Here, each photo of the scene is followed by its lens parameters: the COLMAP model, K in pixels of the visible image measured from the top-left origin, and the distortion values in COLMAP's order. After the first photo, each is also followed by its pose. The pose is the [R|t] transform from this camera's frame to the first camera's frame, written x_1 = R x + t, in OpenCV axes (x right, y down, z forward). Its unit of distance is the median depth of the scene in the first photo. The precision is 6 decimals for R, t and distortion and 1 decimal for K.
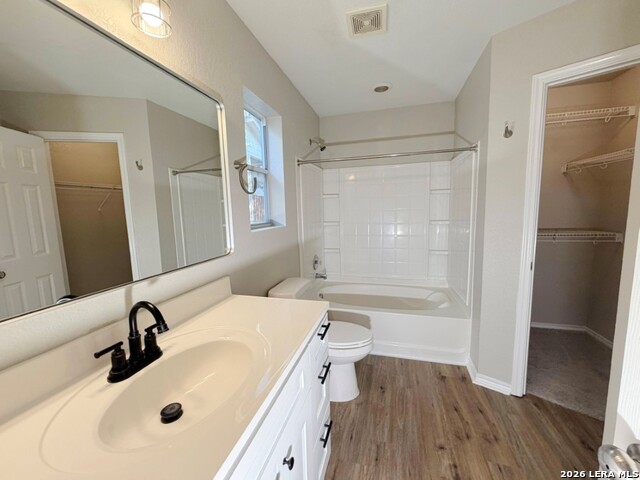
lens RADIAL K [[259.2, 0, 314.5], [0, 259.2, 239.0], [0, 0, 1]] dist [-0.003250, 0.000269]
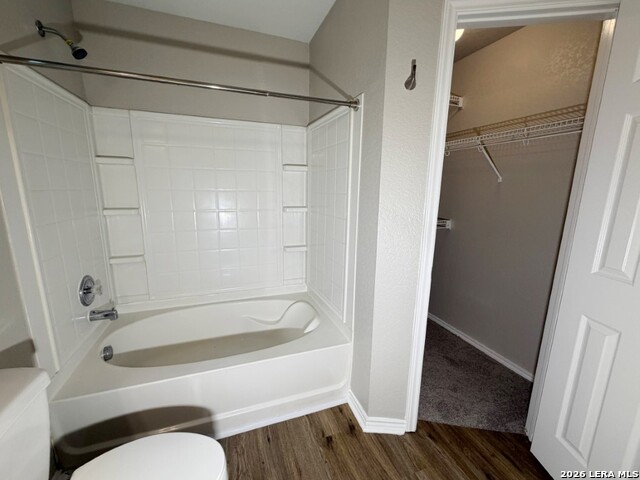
lens RADIAL K [[259.2, 0, 314.7], [0, 259.2, 241.0], [0, 0, 1]] dist [-0.003250, 0.000269]
pose [[0.802919, -0.079023, 0.590827, 0.099008], [0.031288, 0.995394, 0.090614, -0.053070], [-0.595267, -0.054270, 0.801693, 0.483373]]
